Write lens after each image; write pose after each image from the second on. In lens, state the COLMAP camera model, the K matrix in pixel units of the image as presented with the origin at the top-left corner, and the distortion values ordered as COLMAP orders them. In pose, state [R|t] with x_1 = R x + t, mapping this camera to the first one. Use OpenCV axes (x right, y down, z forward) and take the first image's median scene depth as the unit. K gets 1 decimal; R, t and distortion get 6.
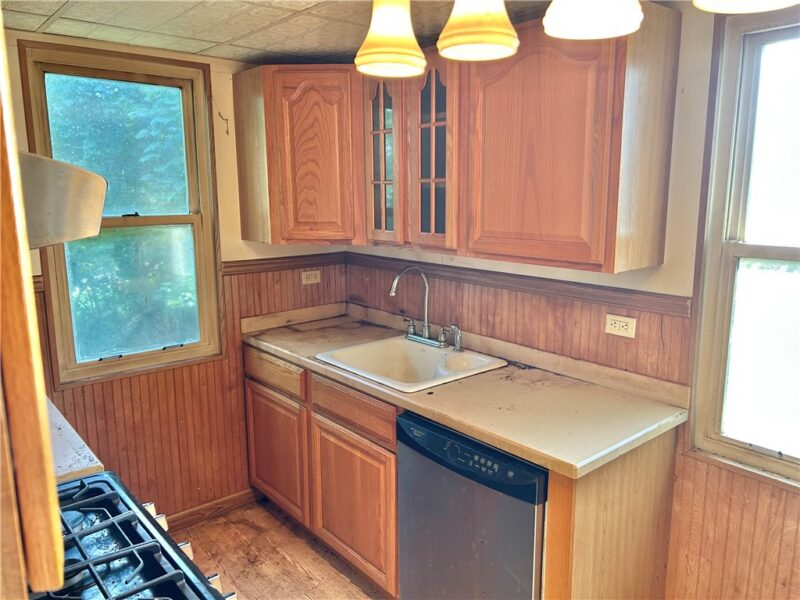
lens RADIAL K [[602.9, 0, 401.3], [0, 602.9, 296.0], [0, 0, 1]] dist [0.031756, -0.034241]
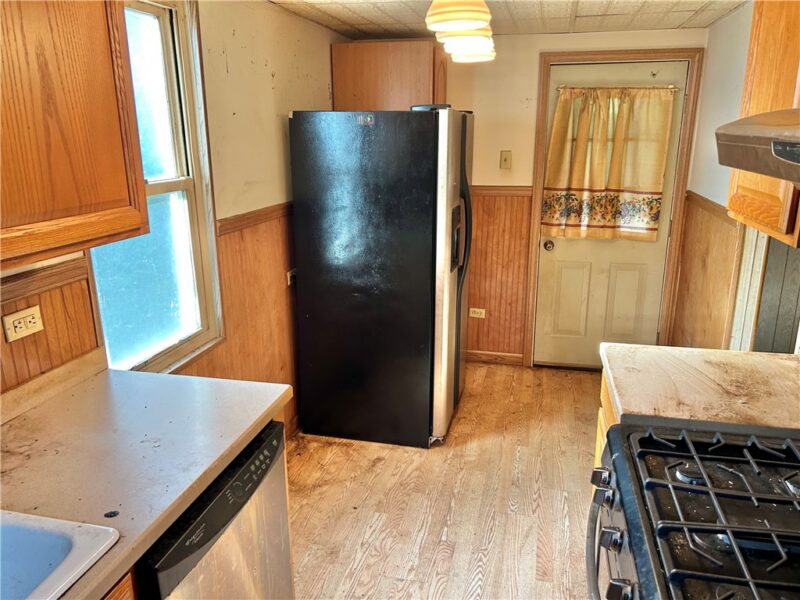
lens RADIAL K [[602.9, 0, 398.7], [0, 602.9, 298.9], [0, 0, 1]] dist [0.031756, -0.034241]
pose [[-0.587357, -0.222168, 0.778237, -0.413778], [0.150713, 0.914739, 0.374883, -0.159879], [-0.795171, 0.337481, -0.503795, 0.821676]]
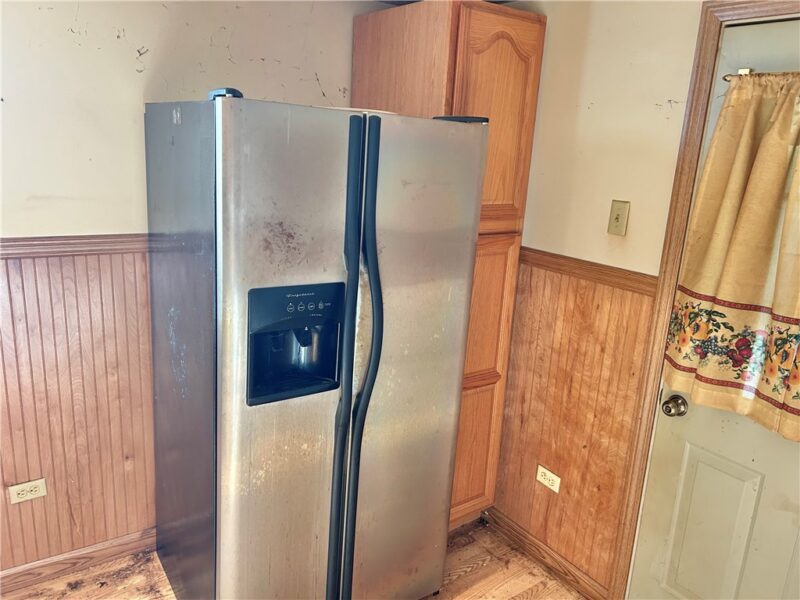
lens RADIAL K [[602.9, 0, 402.9], [0, 602.9, 294.6], [0, 0, 1]] dist [0.031756, -0.034241]
pose [[0.068582, -0.235130, 0.969541, -0.260968], [0.110288, 0.967660, 0.226872, -0.069820], [-0.991531, 0.091370, 0.092296, 0.373299]]
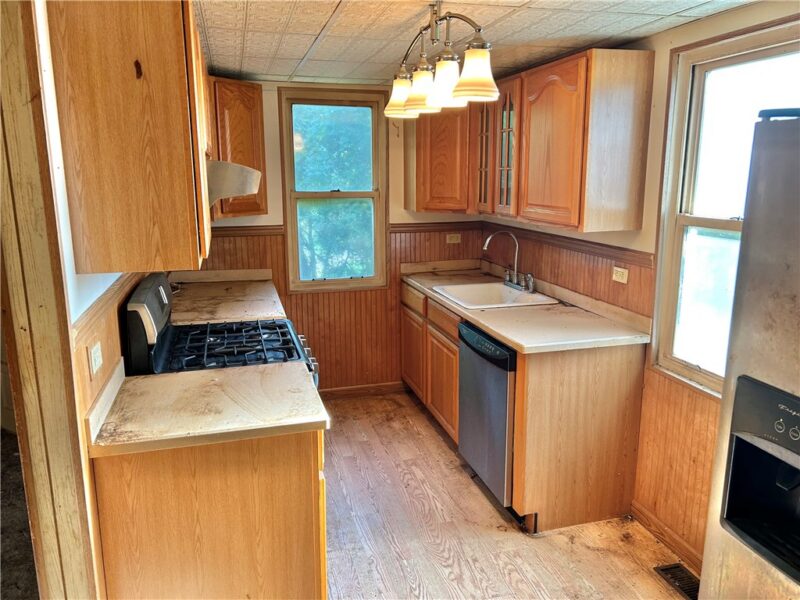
lens RADIAL K [[602.9, 0, 403.8], [0, 602.9, 303.6], [0, 0, 1]] dist [0.031756, -0.034241]
pose [[0.907818, 0.091774, -0.409200, 0.397807], [-0.076955, 0.995647, 0.052575, 0.065492], [0.412243, -0.016239, 0.910929, -0.379321]]
